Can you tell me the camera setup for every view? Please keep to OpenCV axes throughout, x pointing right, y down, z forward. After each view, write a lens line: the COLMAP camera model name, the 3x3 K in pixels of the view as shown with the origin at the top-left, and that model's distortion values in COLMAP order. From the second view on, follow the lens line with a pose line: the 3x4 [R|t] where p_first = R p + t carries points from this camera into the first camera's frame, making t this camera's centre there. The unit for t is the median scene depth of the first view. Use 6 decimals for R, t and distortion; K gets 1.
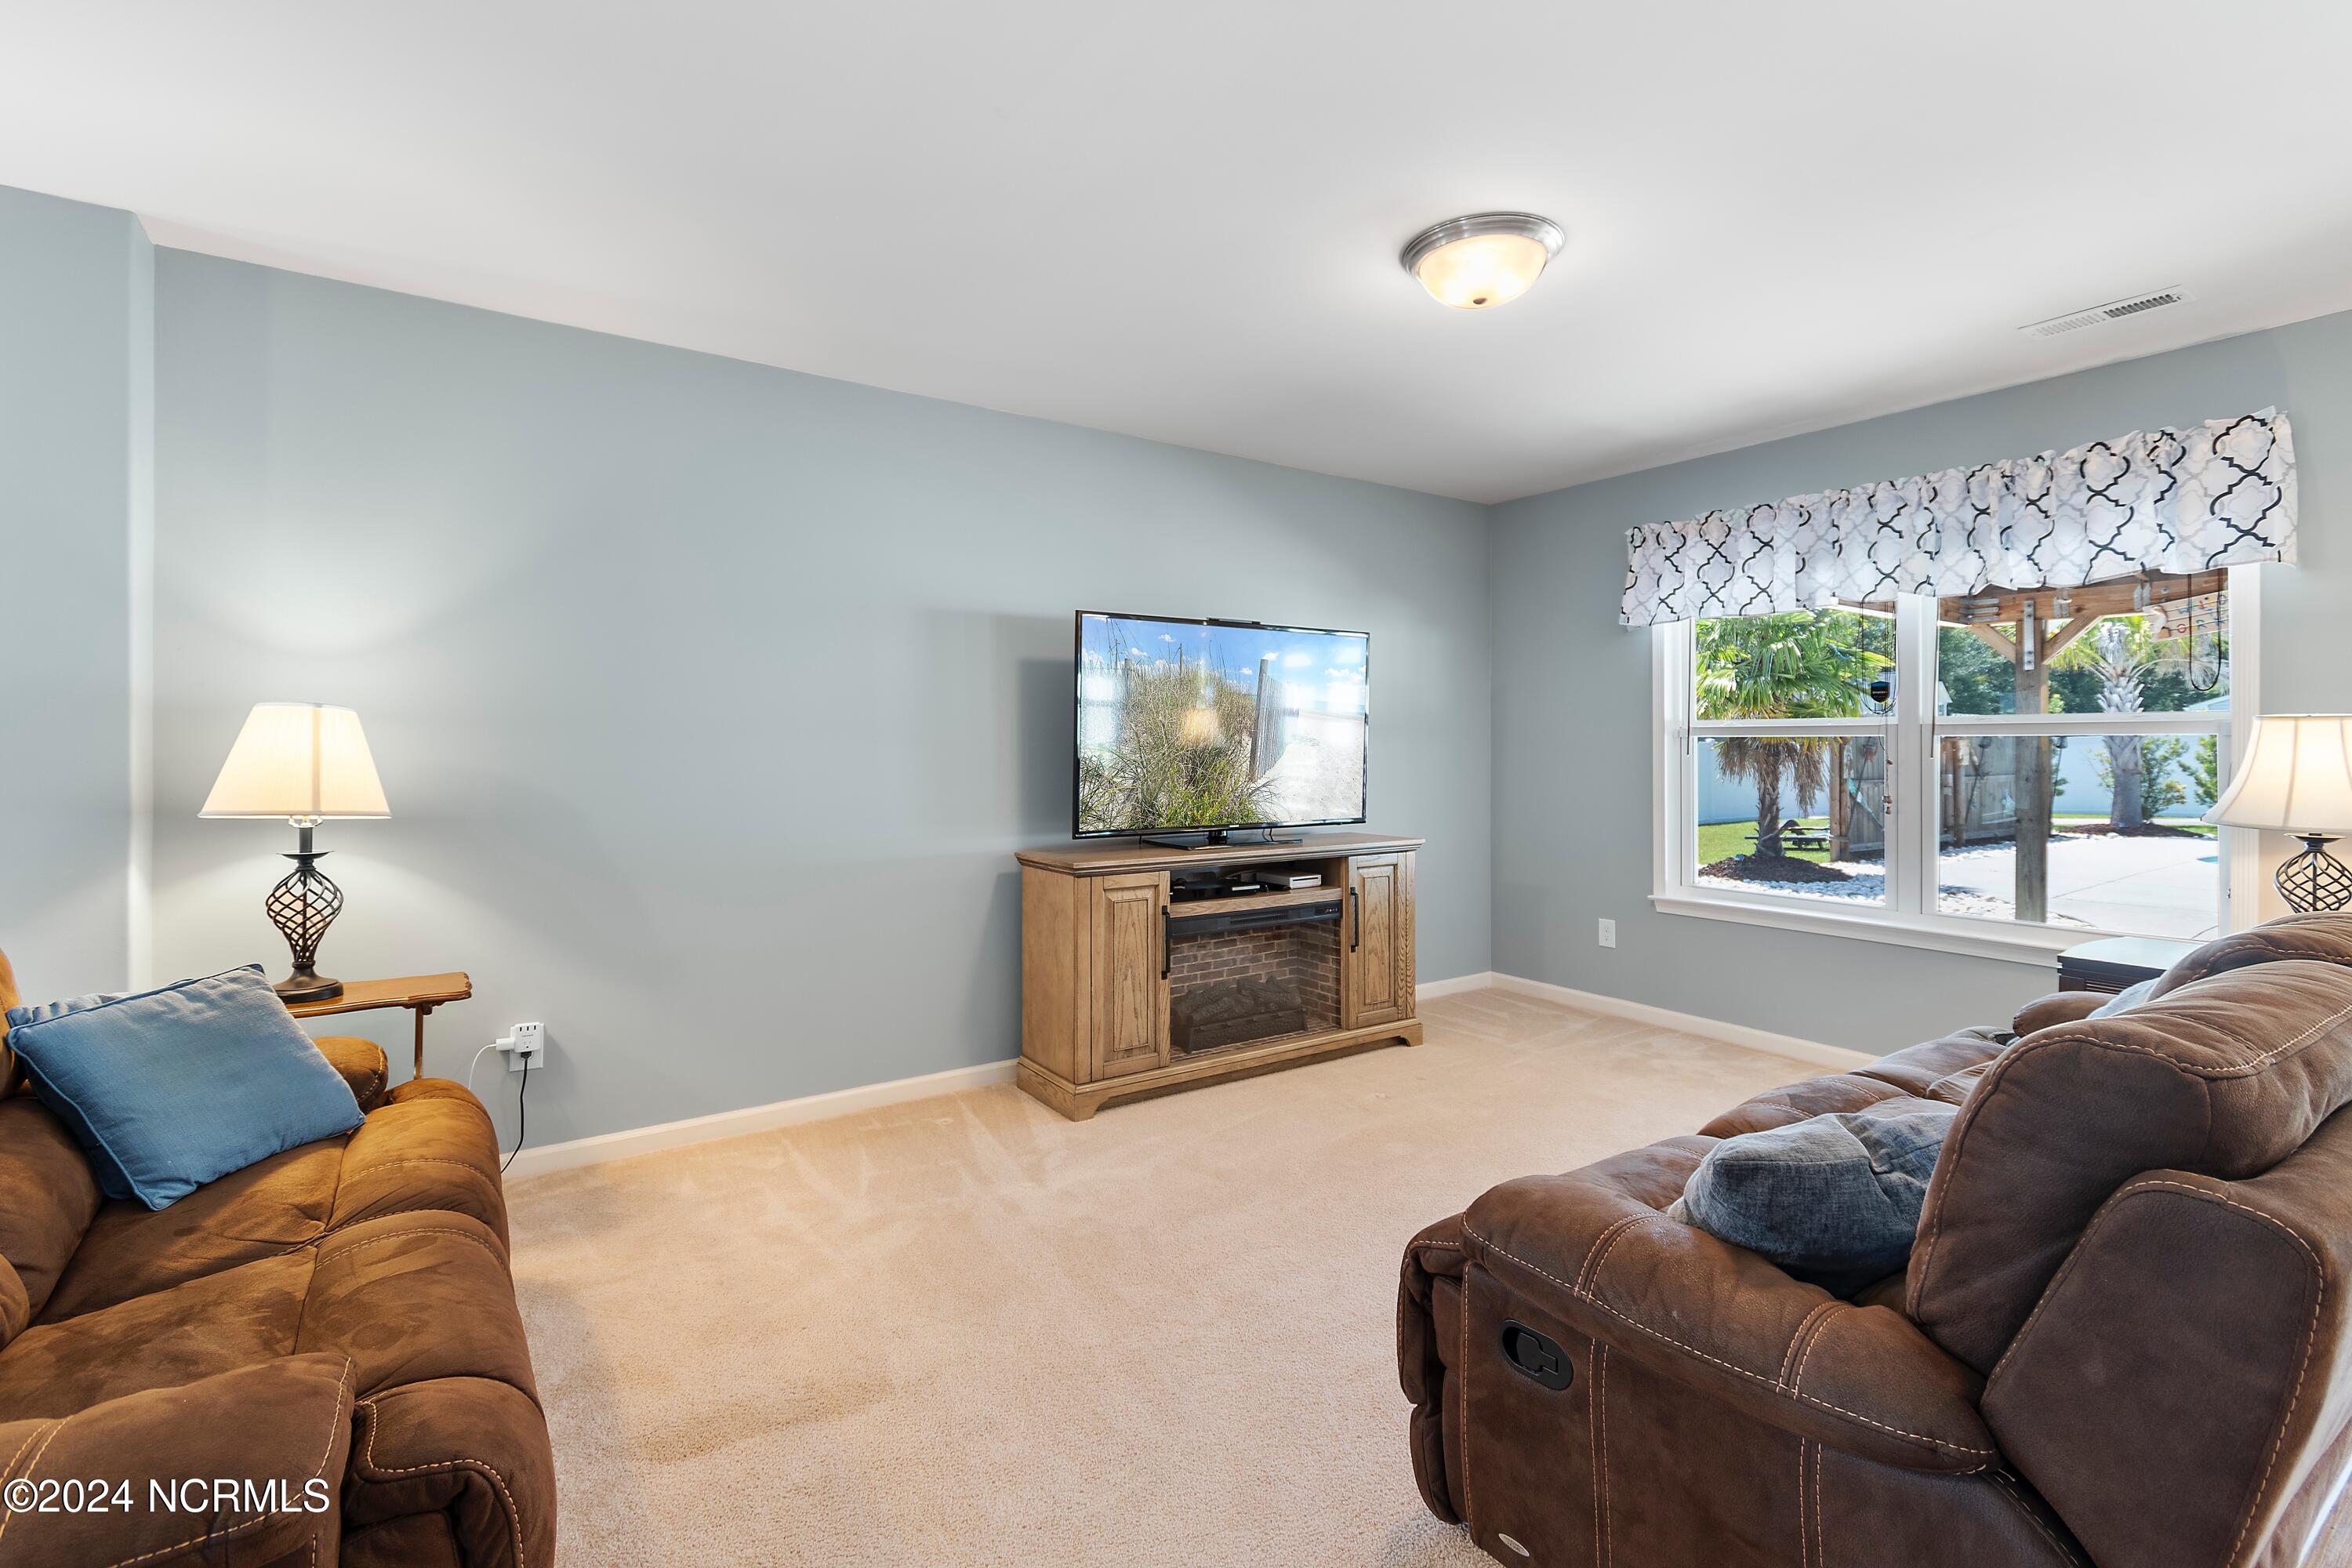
lens RADIAL K [[1053.9, 0, 1175.5], [0, 1053.9, 744.5], [0, 0, 1]] dist [0.003546, -0.004139]
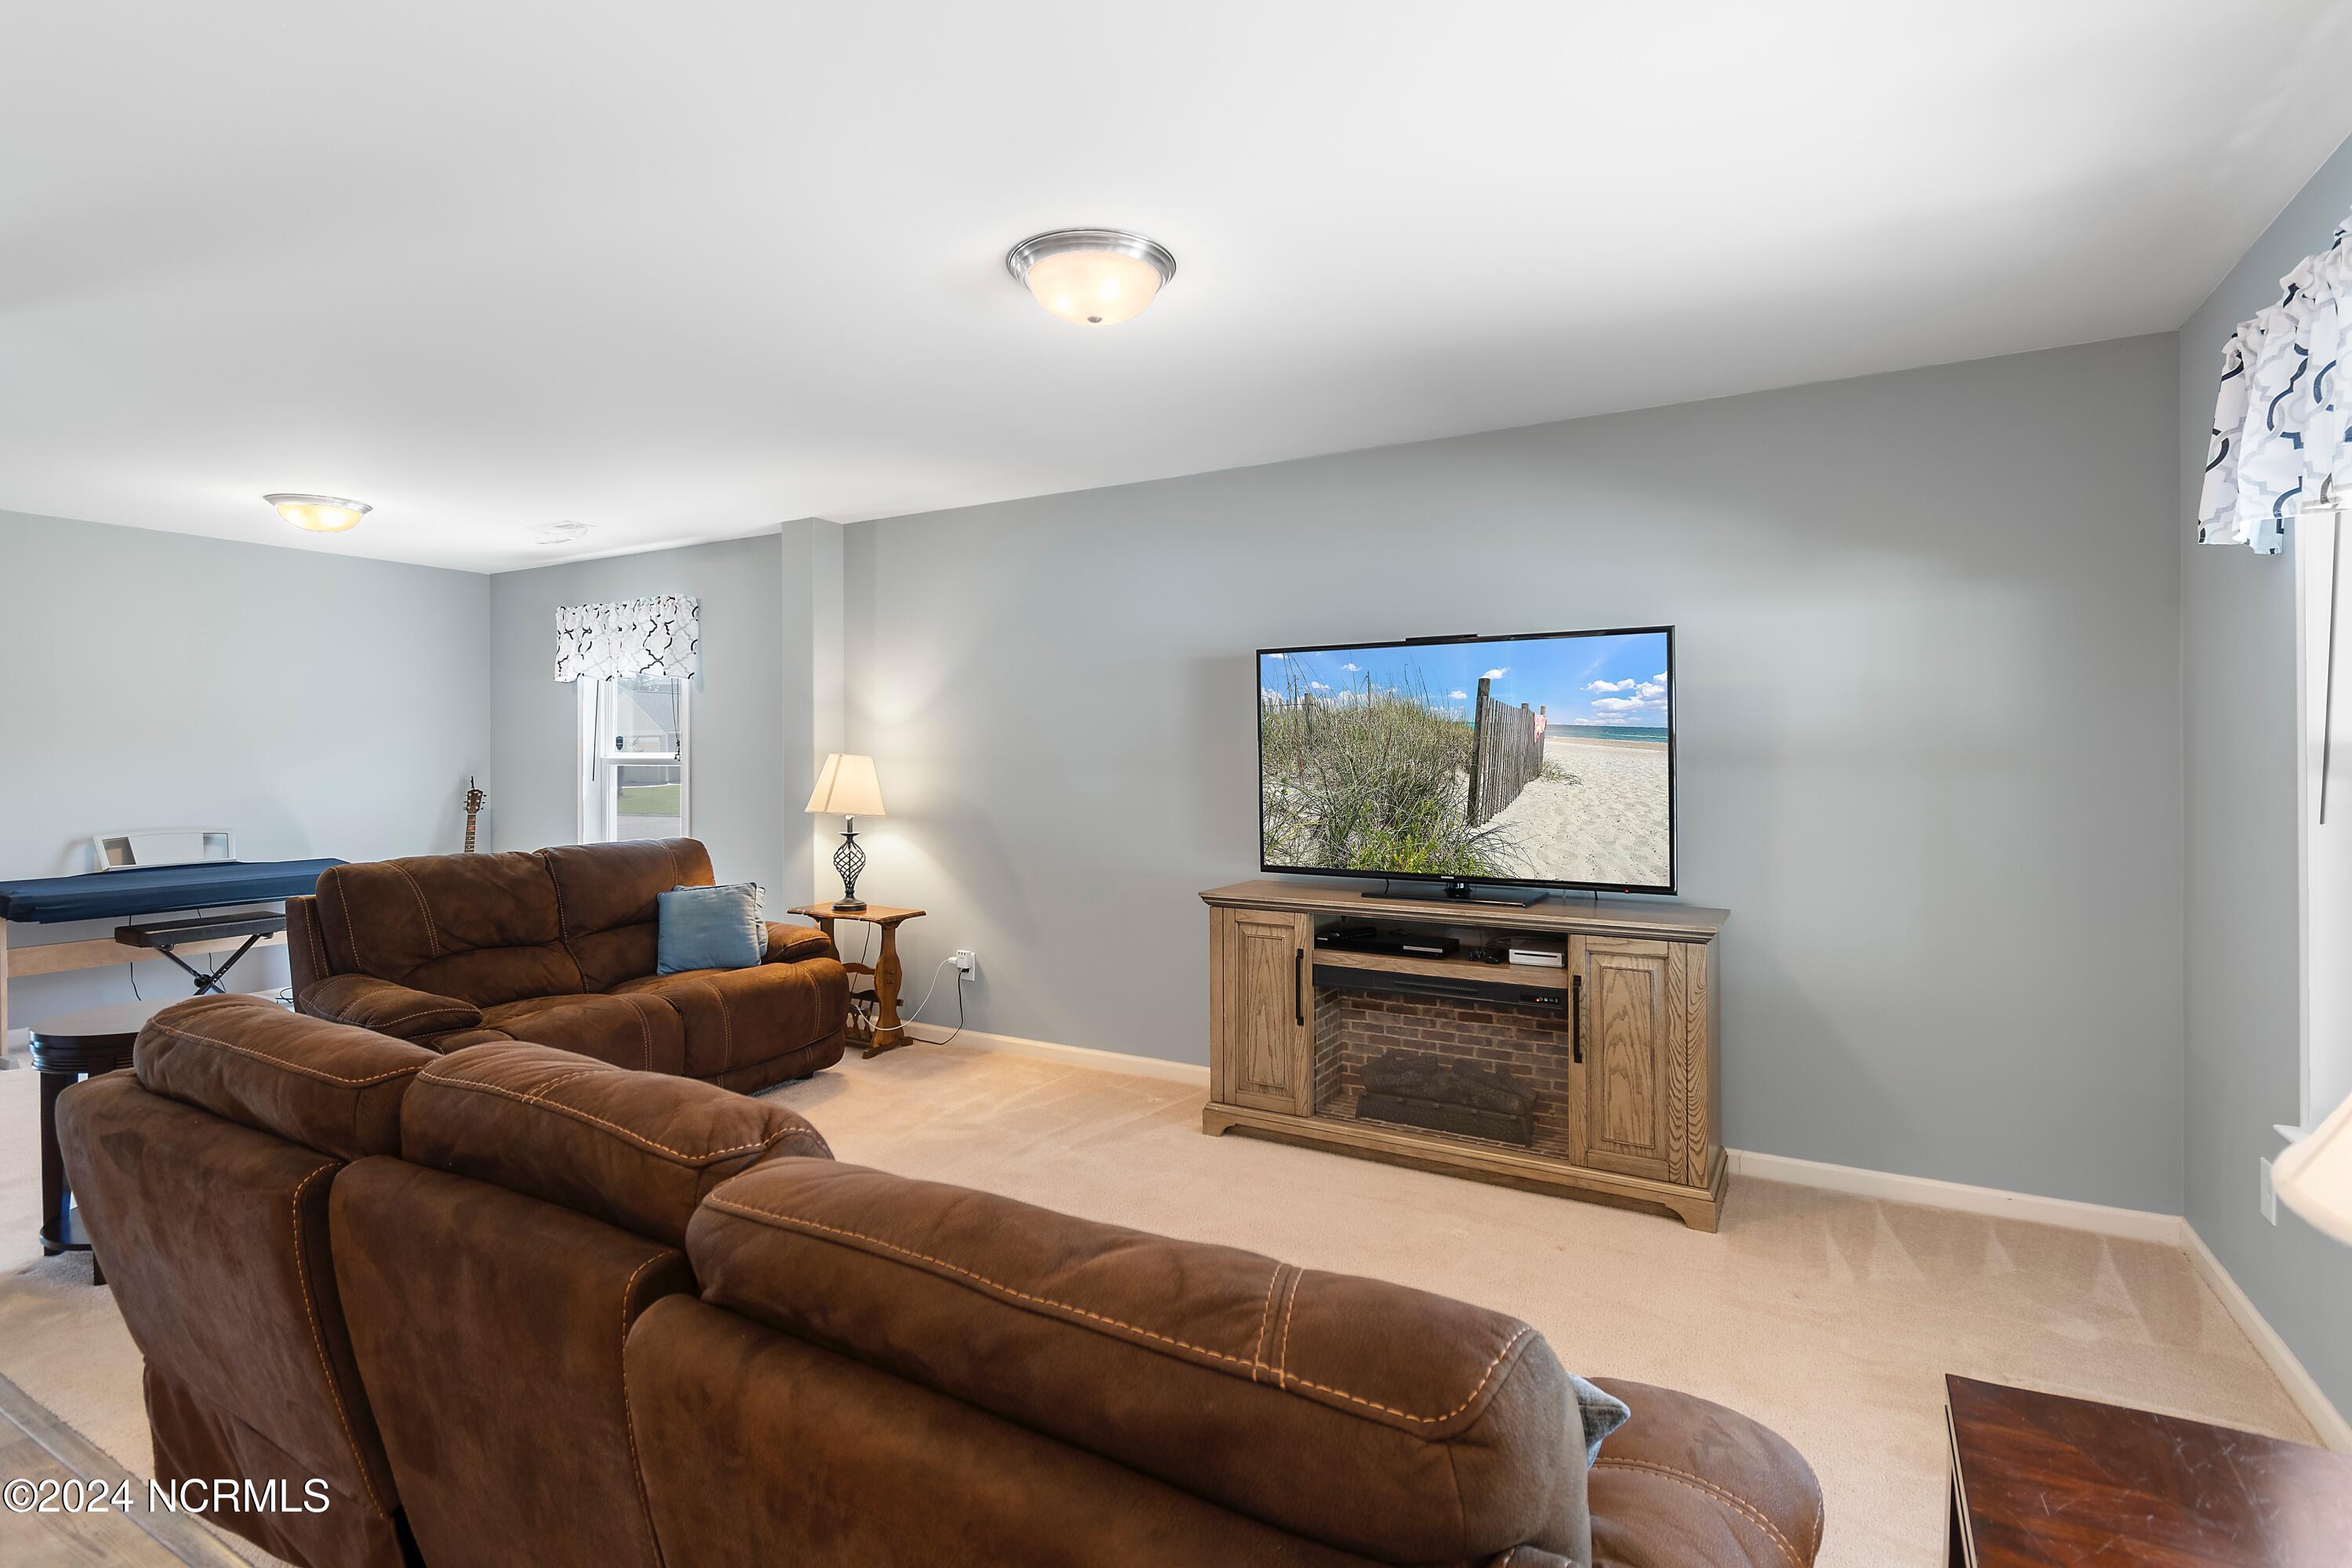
lens RADIAL K [[1129.1, 0, 1173.3], [0, 1129.1, 751.1], [0, 0, 1]] dist [-0.001572, -0.000041]
pose [[0.429018, -0.003791, -0.903288, 0.851768], [0.003834, 0.999990, -0.002376, -0.025137], [0.903288, -0.002443, 0.429028, 0.443447]]
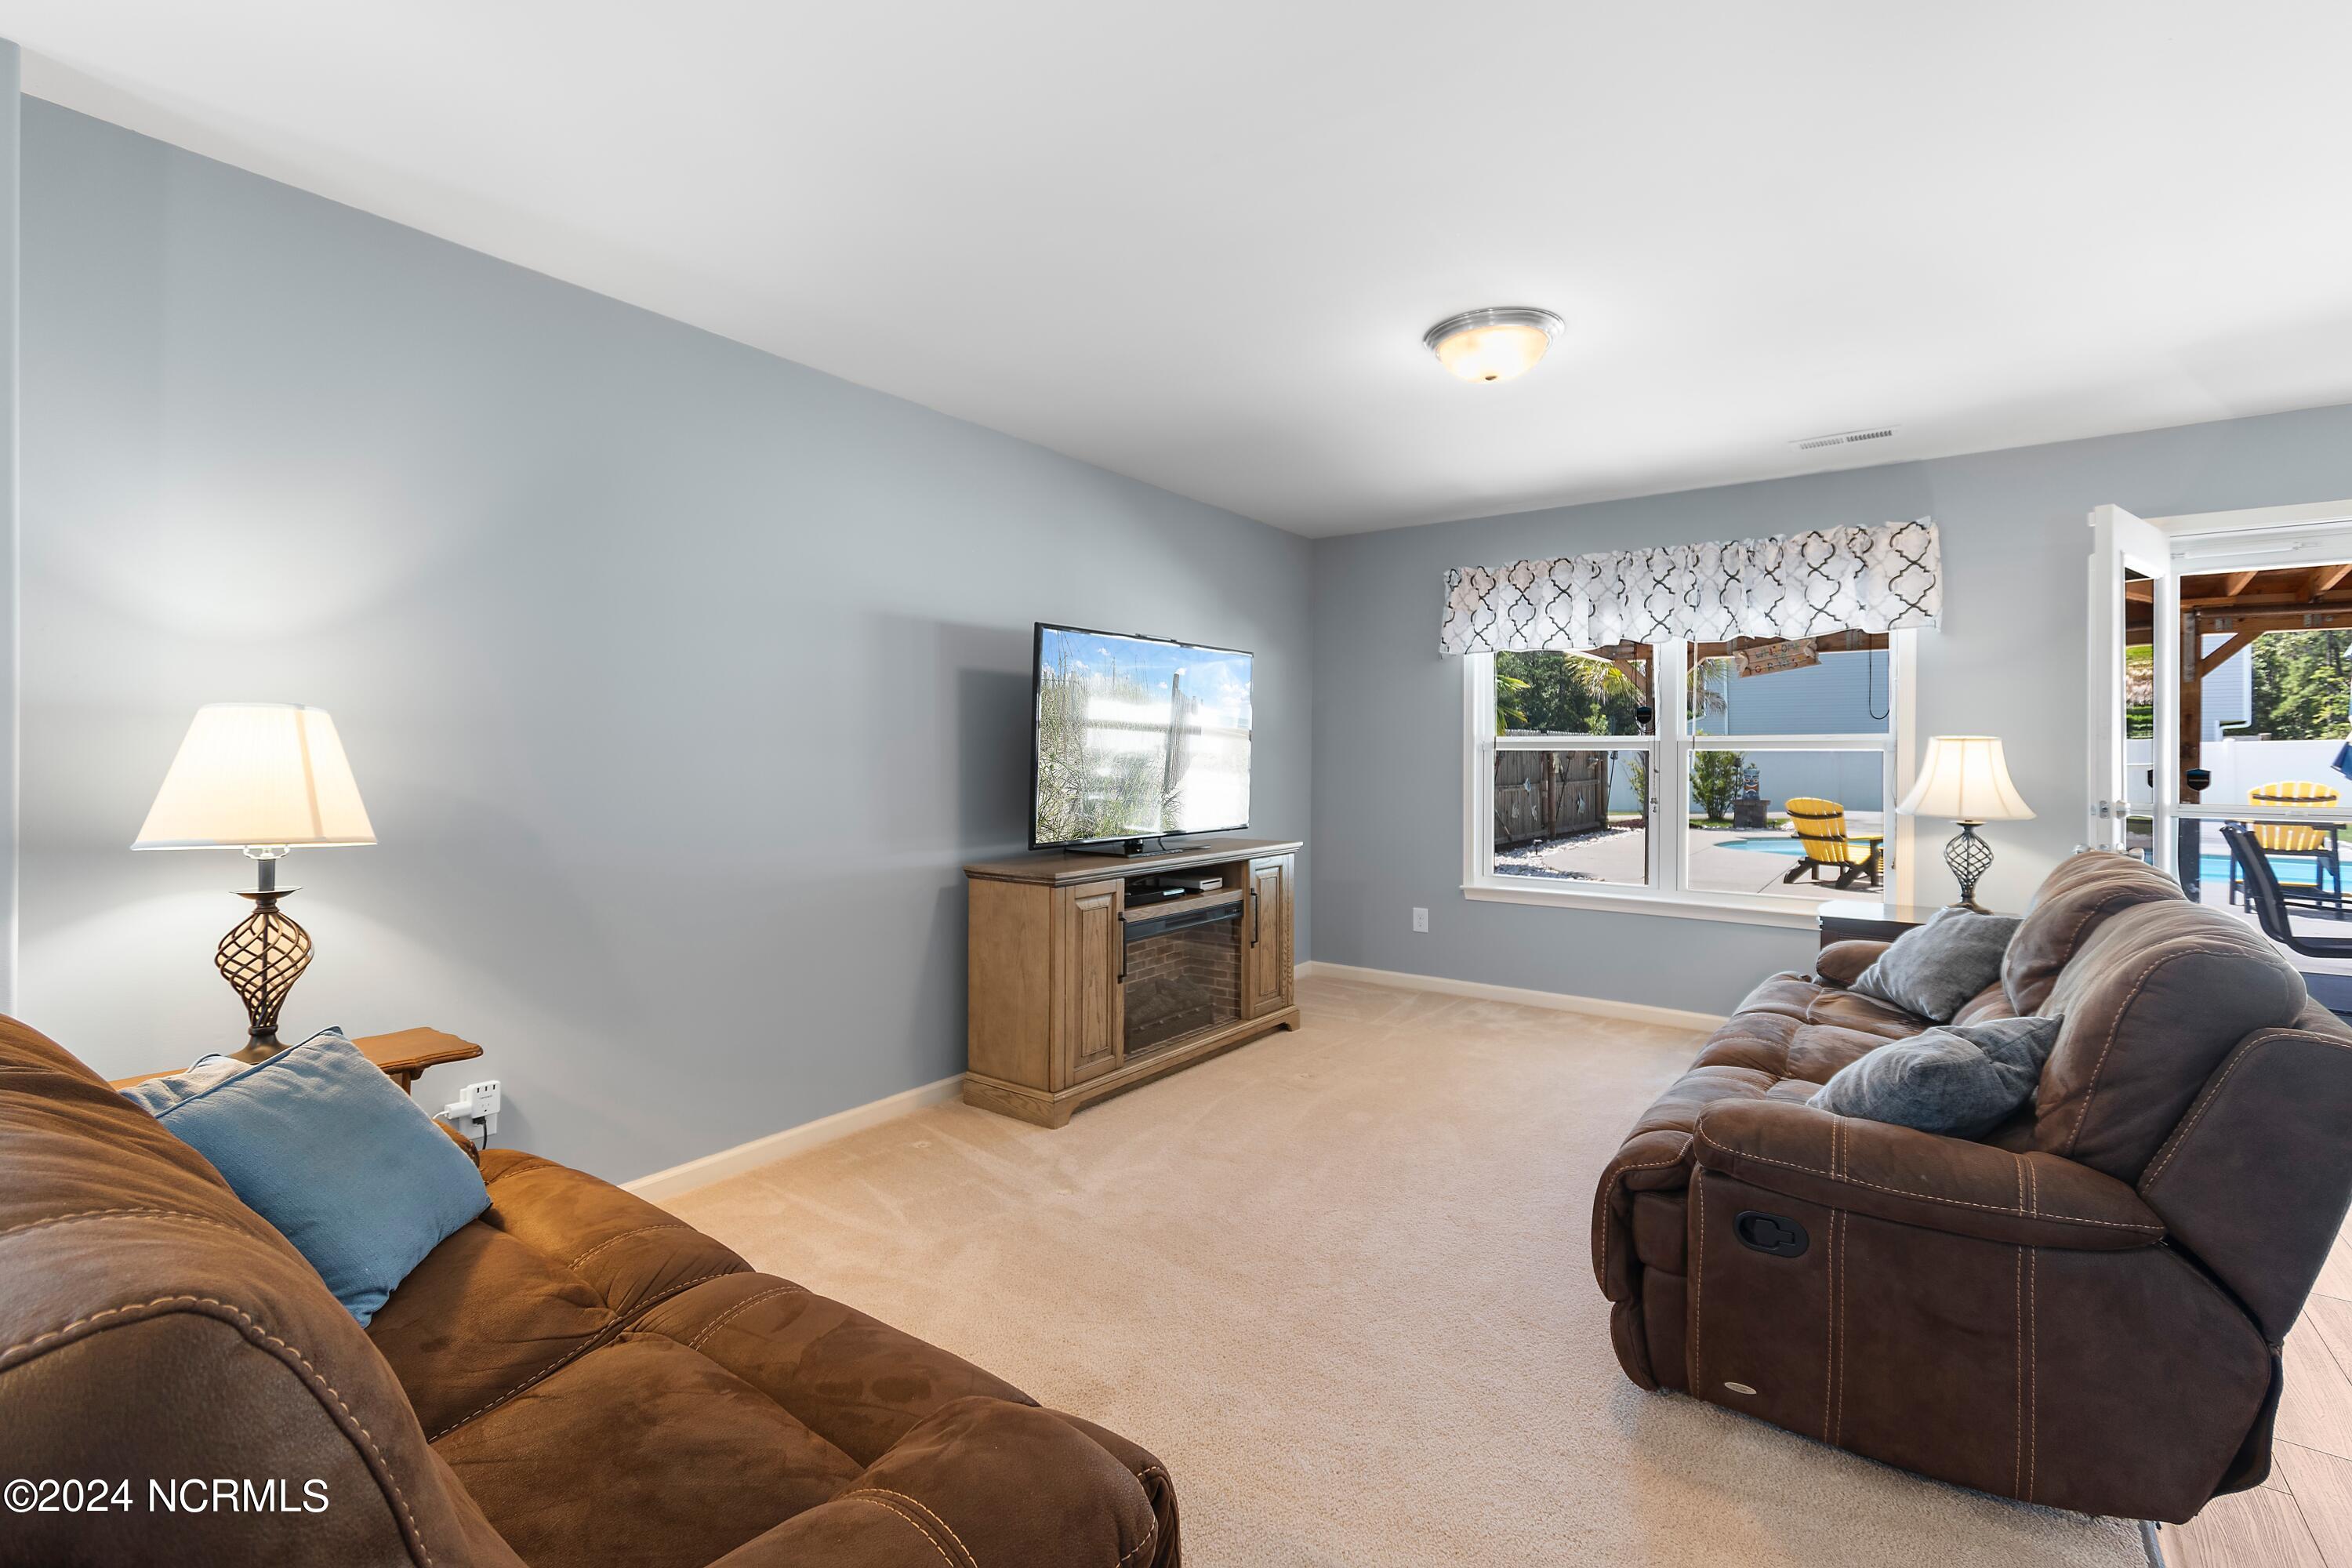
lens RADIAL K [[1048.7, 0, 1169.5], [0, 1048.7, 759.2], [0, 0, 1]] dist [-0.000483, -0.000683]
pose [[0.943002, 0.001434, 0.332783, -0.299991], [-0.003107, 0.999985, 0.004496, -0.001385], [-0.332772, -0.005273, 0.942993, 0.016038]]
